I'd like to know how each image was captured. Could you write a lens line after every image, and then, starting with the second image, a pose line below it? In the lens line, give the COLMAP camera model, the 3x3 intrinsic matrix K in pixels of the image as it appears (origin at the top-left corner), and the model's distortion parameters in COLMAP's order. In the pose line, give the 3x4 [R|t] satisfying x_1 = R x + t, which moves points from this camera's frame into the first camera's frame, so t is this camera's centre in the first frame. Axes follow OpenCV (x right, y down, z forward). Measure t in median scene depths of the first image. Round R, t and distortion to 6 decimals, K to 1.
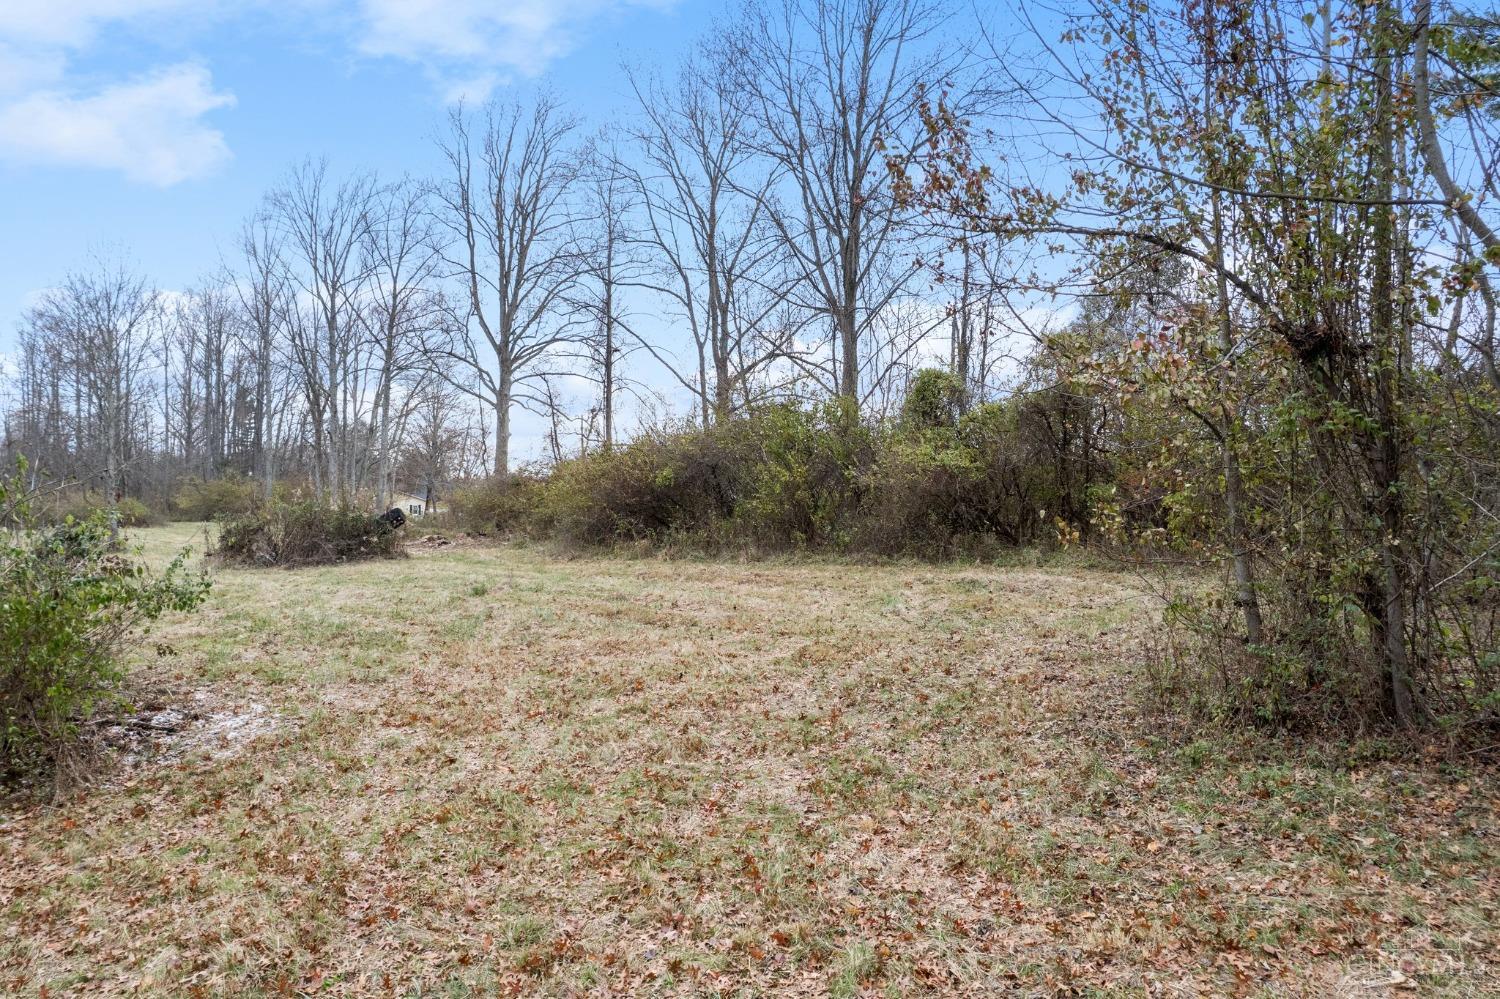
lens RADIAL K [[921.9, 0, 750.0], [0, 921.9, 499.5], [0, 0, 1]] dist [-0.070377, 0.053306]
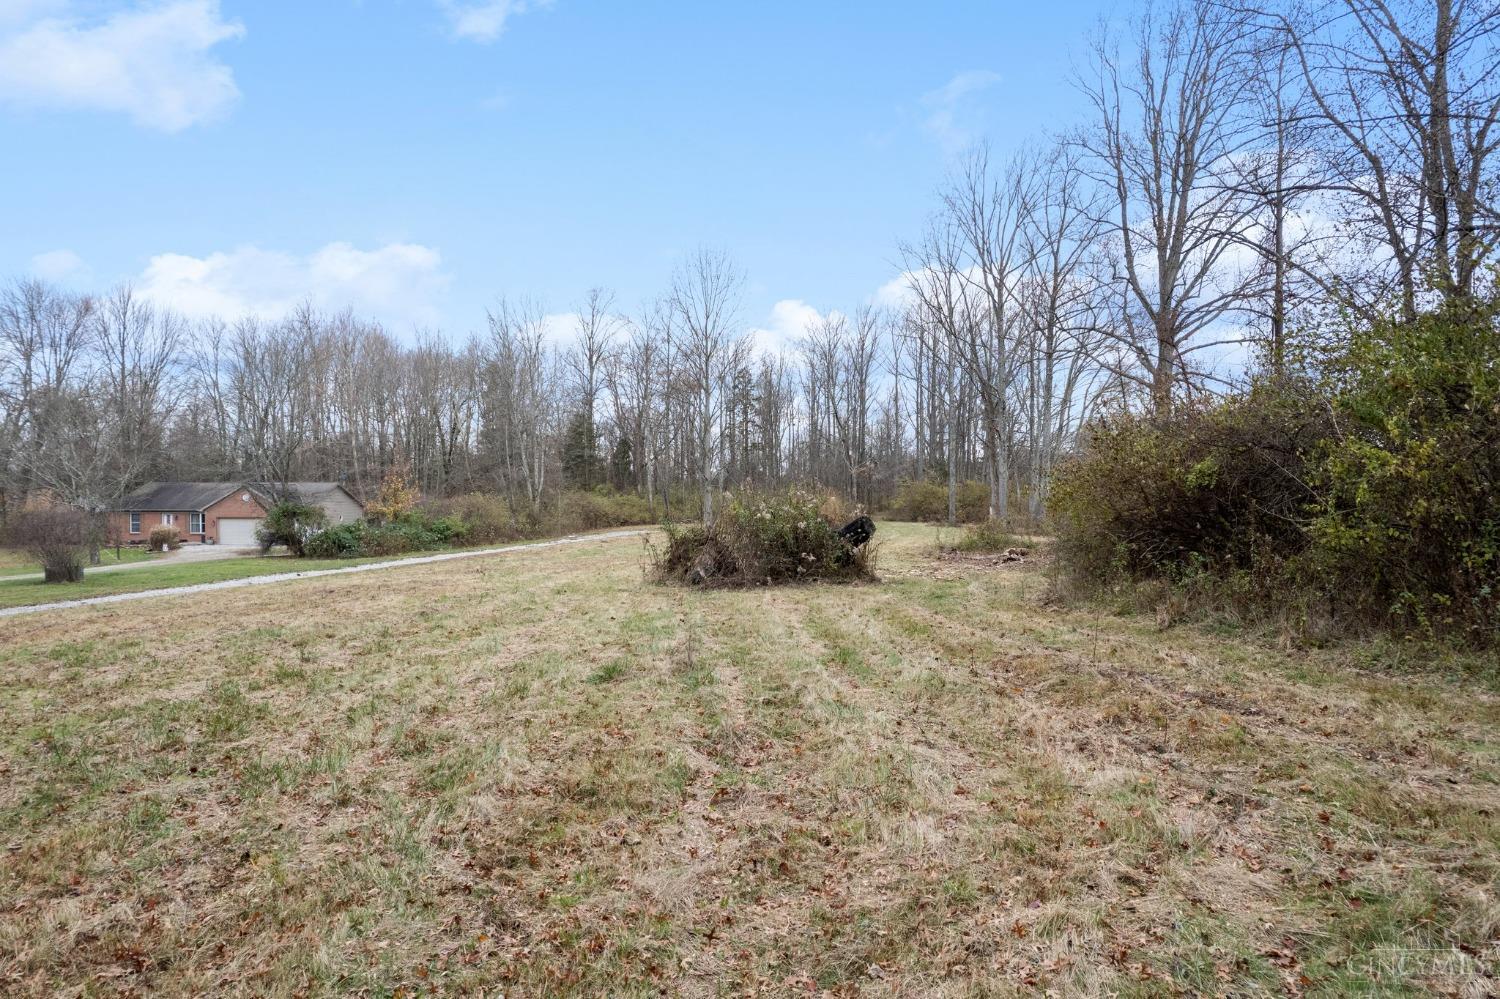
lens RADIAL K [[921.9, 0, 750.0], [0, 921.9, 499.5], [0, 0, 1]] dist [-0.070377, 0.053306]
pose [[0.709948, -0.002101, -0.704251, 0.044246], [0.008678, 0.999946, 0.005766, -0.005369], [0.704200, -0.010205, 0.709928, 0.152973]]
